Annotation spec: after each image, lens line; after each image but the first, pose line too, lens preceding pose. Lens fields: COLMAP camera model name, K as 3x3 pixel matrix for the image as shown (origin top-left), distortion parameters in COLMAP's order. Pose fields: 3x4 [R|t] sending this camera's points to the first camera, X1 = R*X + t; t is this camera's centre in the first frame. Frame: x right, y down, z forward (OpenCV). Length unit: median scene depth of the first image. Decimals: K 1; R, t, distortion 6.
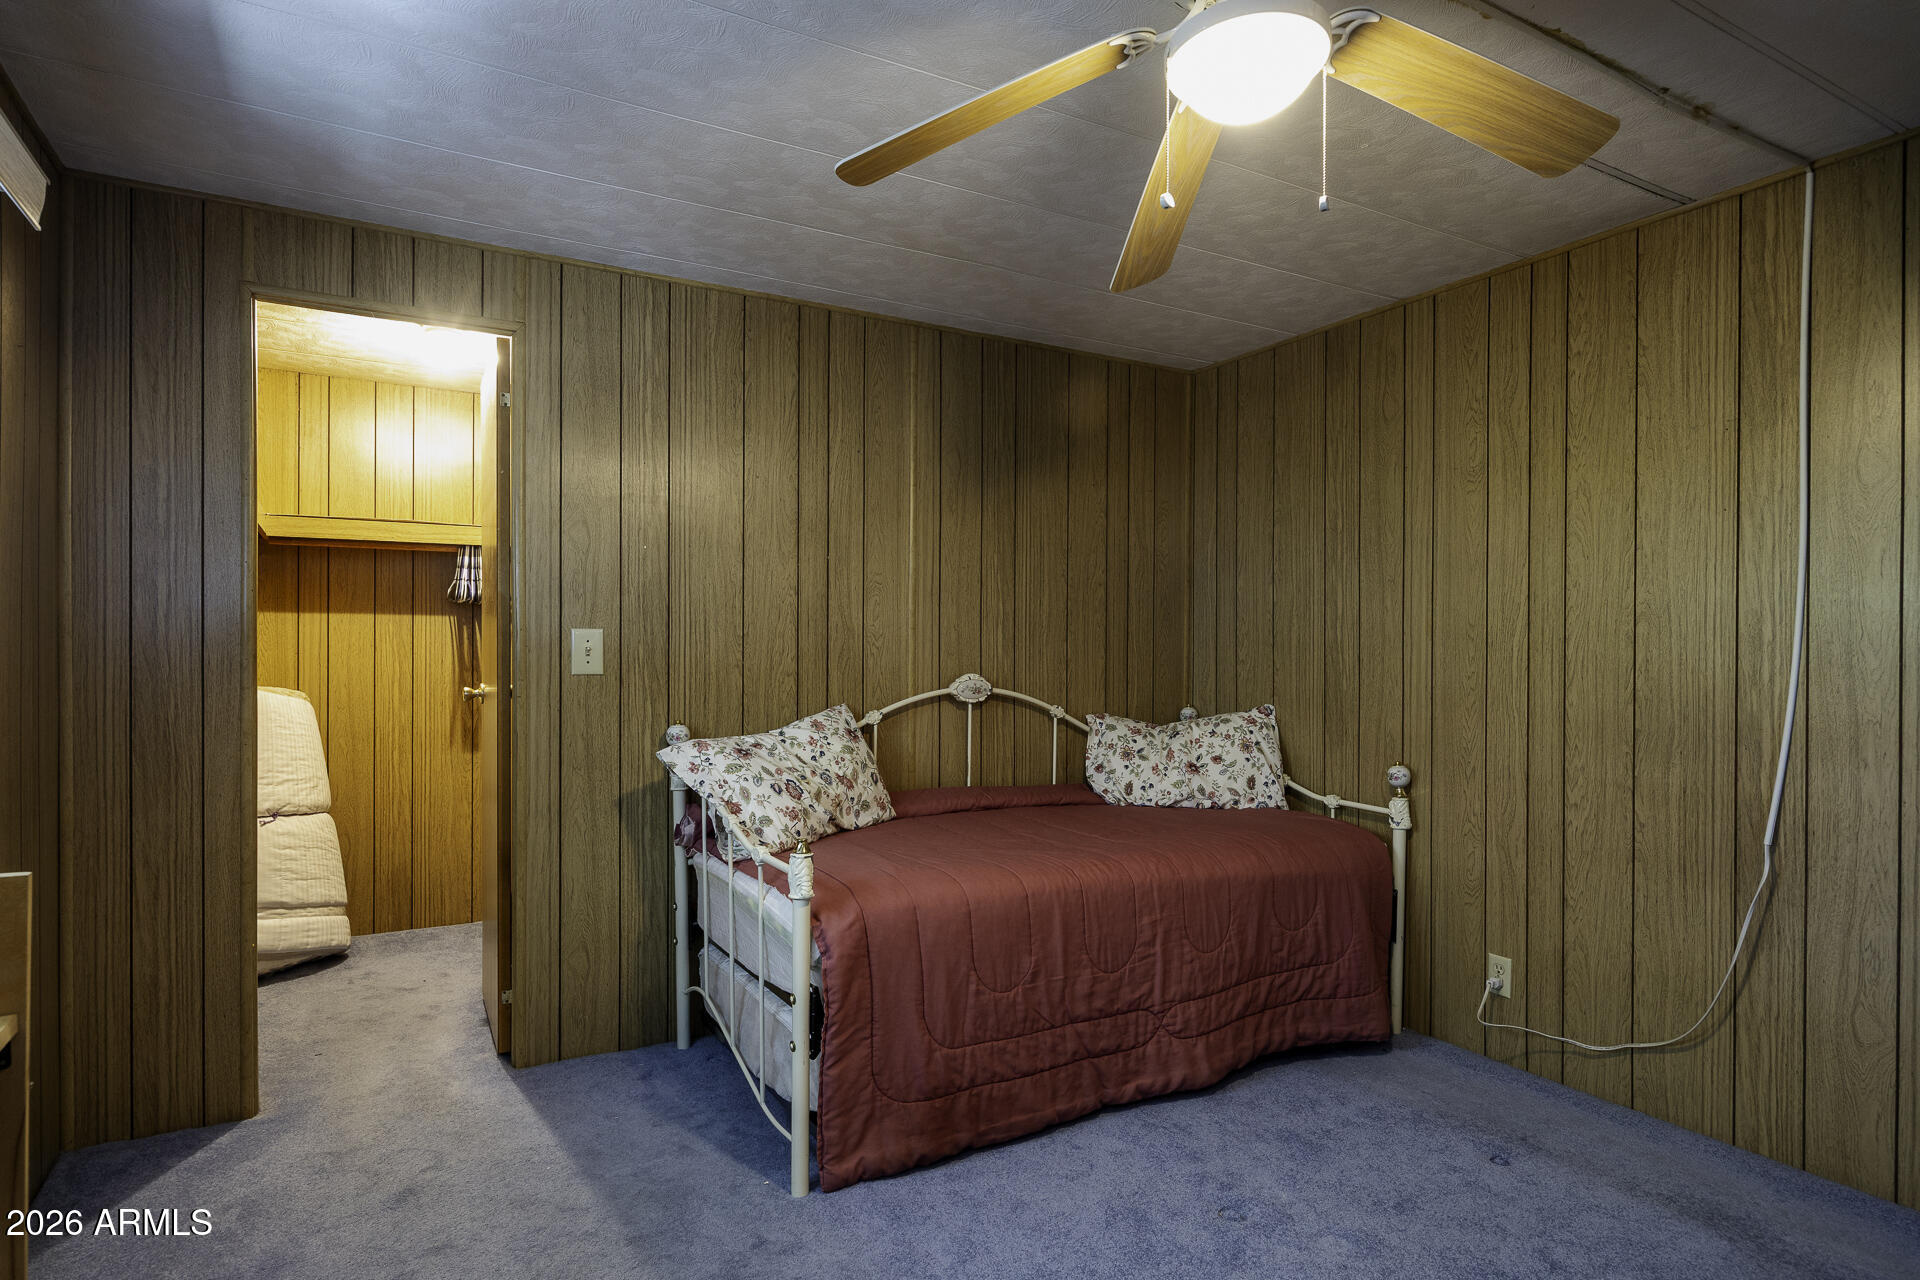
lens RADIAL K [[1050.9, 0, 956.8], [0, 1050.9, 655.9], [0, 0, 1]] dist [0.003044, 0.000076]
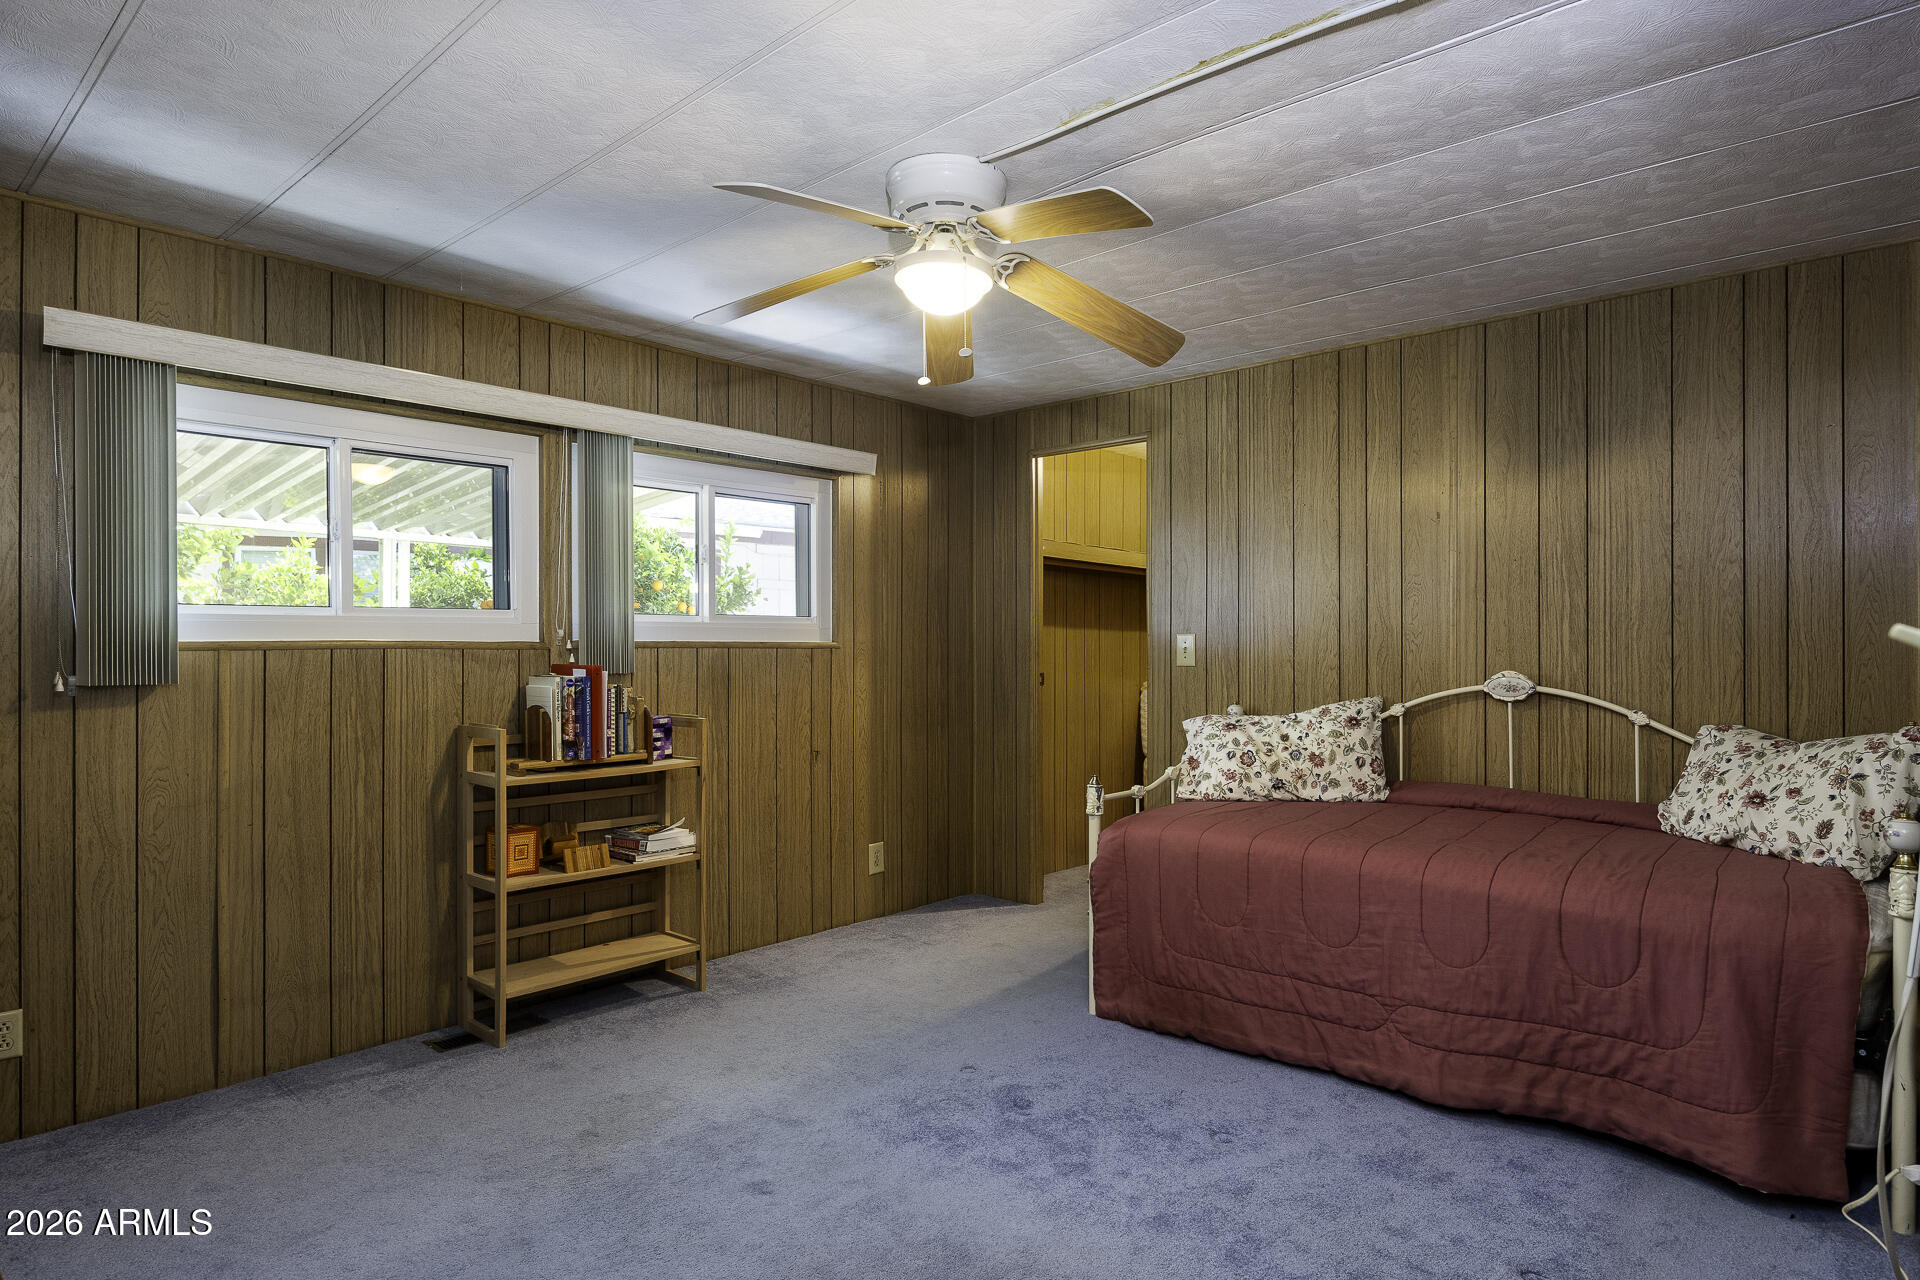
lens RADIAL K [[1050.9, 0, 955.1], [0, 1050.9, 643.4], [0, 0, 1]] dist [0.003044, 0.000076]
pose [[0.321496, -0.010045, -0.946858, 0.798041], [0.002339, 0.999949, -0.009814, 0.000211], [0.946908, 0.000941, 0.321503, 0.220777]]
